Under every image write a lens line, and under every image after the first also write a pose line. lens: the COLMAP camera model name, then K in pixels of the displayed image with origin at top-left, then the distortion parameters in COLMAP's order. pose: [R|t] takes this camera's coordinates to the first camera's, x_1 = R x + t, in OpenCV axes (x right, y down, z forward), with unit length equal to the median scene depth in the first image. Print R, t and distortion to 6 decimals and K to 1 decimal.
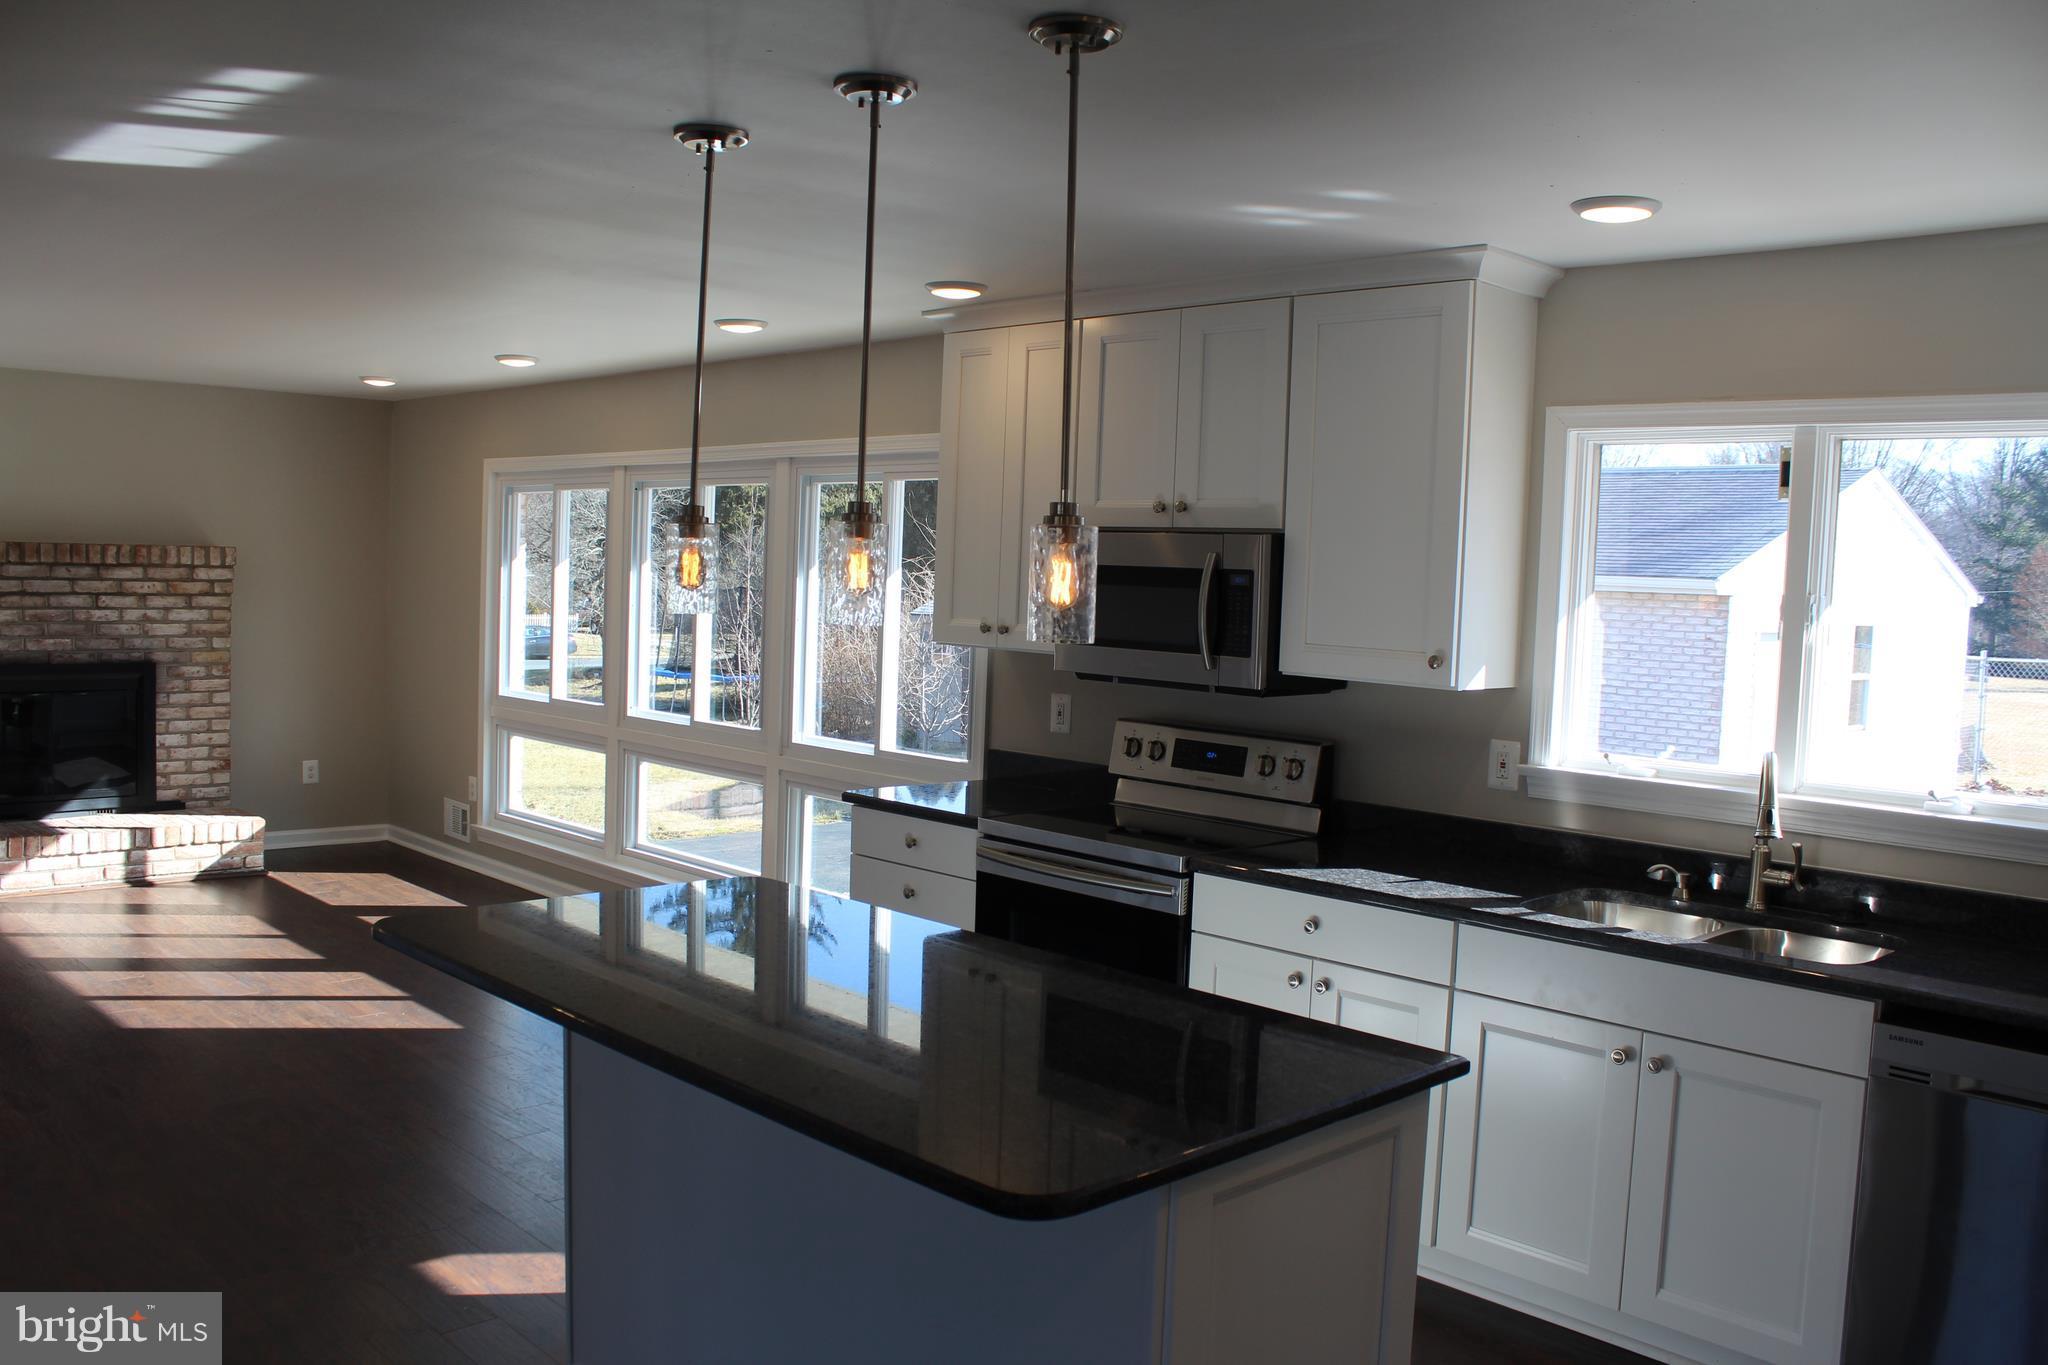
lens RADIAL K [[1663.0, 0, 1024.0], [0, 1663.0, 682.5], [0, 0, 1]] dist [-0.133291, 0.003629]
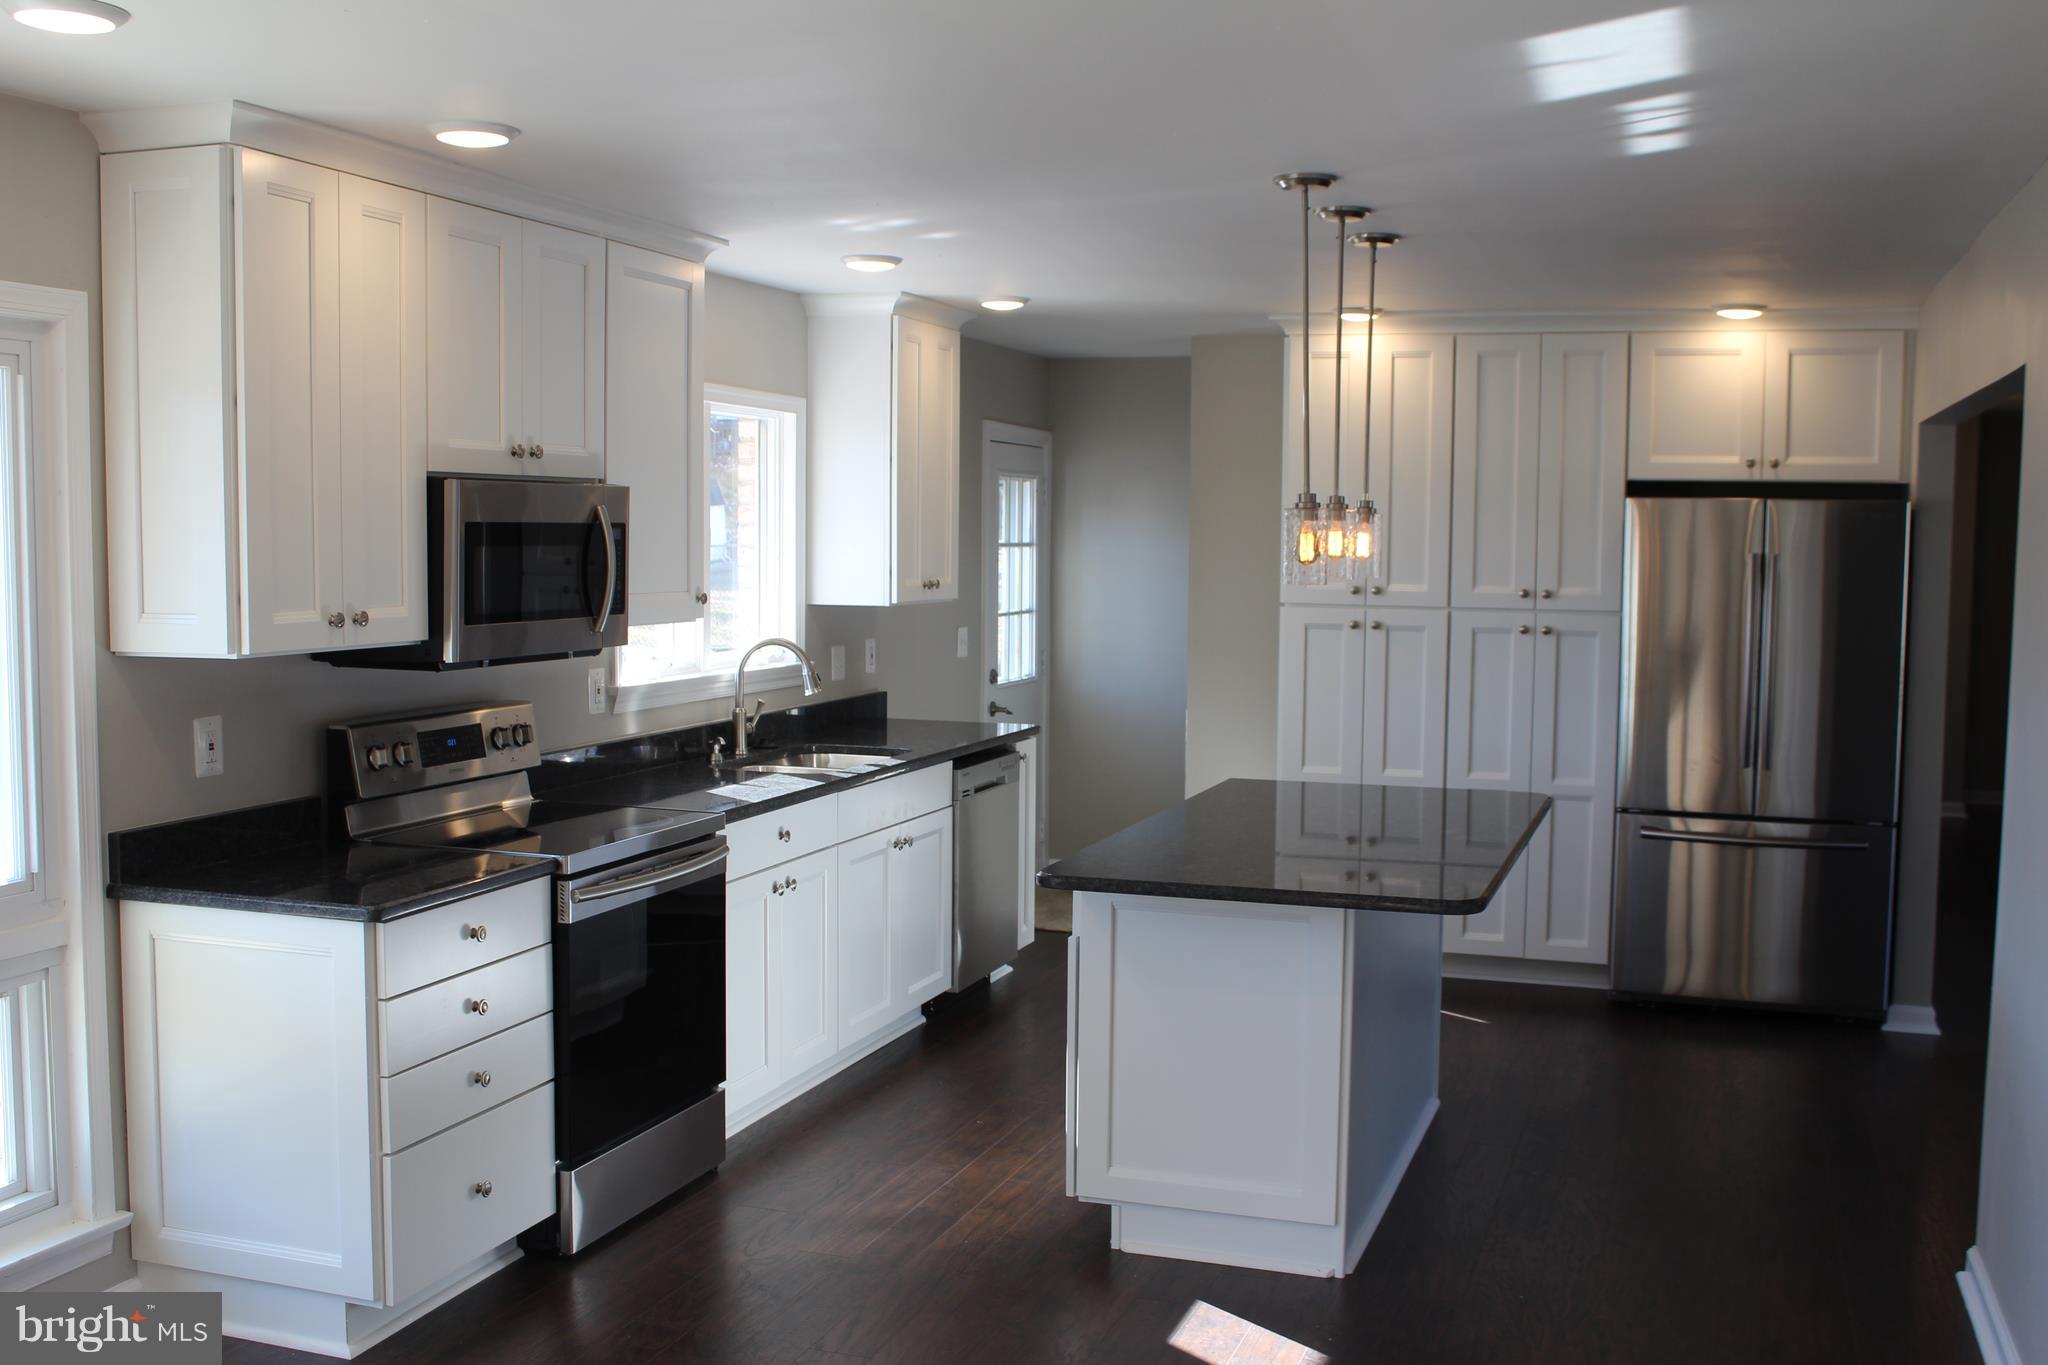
lens RADIAL K [[2049.3, 0, 1024.0], [0, 2049.3, 682.5], [0, 0, 1]] dist [-0.107891, 0.008532]
pose [[-0.428154, -0.111707, 0.896775, -0.987492], [0.034097, 0.989627, 0.139553, -0.127412], [-0.903062, 0.090328, -0.419904, 1.237396]]
